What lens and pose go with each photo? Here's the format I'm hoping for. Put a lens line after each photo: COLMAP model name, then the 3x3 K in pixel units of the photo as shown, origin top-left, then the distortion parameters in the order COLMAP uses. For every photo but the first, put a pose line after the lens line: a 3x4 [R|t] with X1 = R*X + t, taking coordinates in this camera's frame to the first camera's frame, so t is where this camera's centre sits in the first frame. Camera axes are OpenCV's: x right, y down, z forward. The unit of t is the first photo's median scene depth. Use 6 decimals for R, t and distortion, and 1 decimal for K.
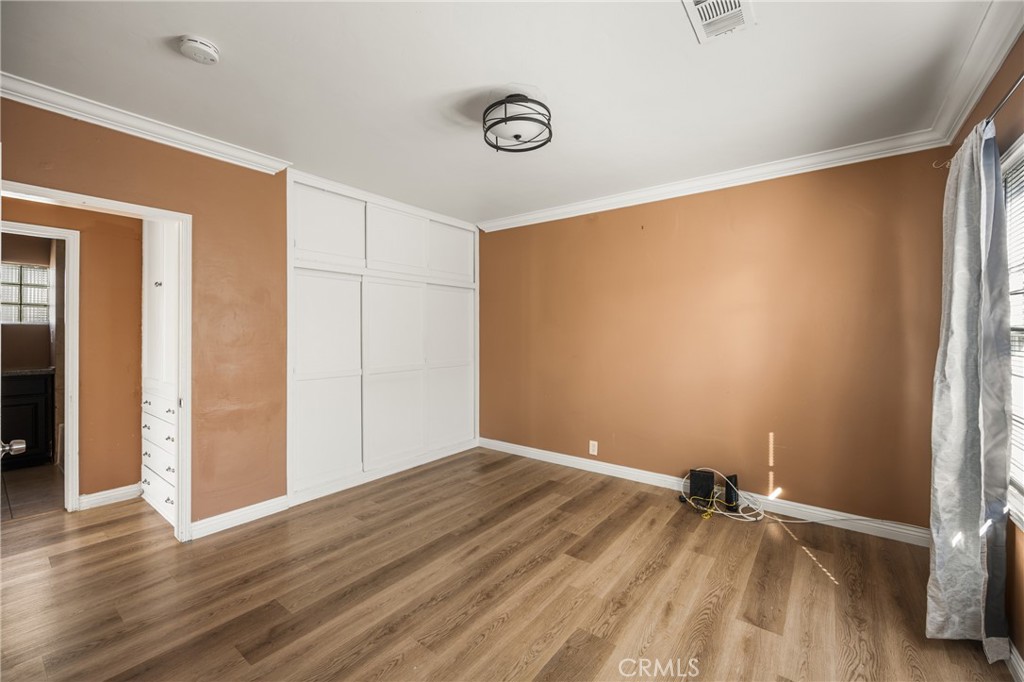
lens RADIAL K [[415.2, 0, 511.5], [0, 415.2, 334.1], [0, 0, 1]] dist [-0.001018, -0.000171]
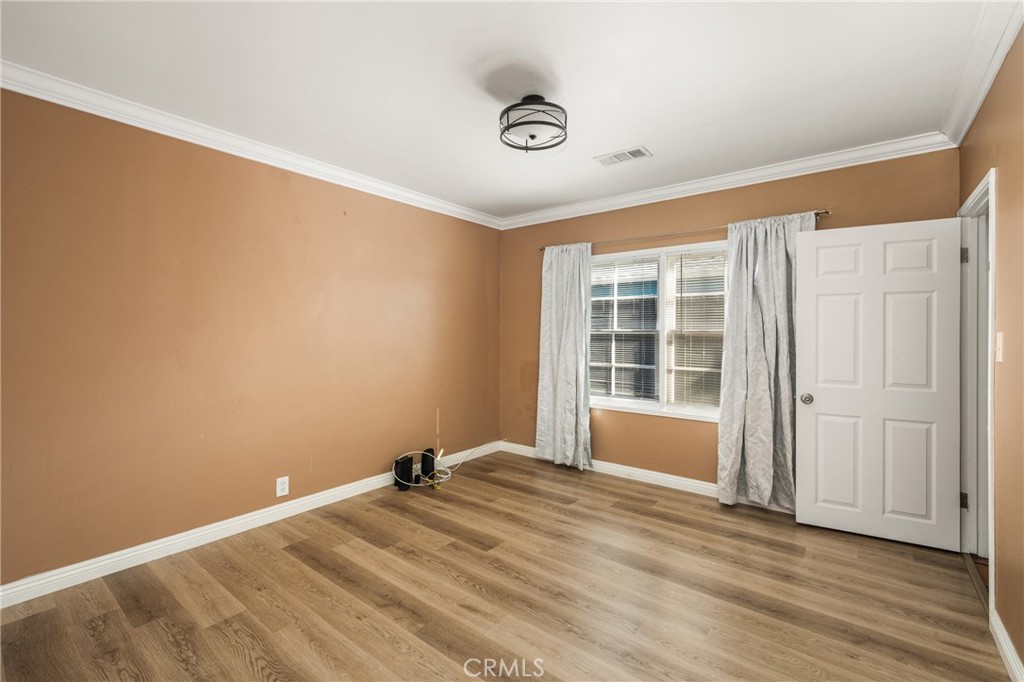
lens RADIAL K [[451.8, 0, 513.5], [0, 451.8, 334.8], [0, 0, 1]] dist [0.019683, -0.000009]
pose [[0.009523, -0.007060, 0.999930, -0.822631], [-0.003309, 0.999969, 0.007091, -0.005691], [-0.999949, -0.003376, 0.009499, 0.782999]]
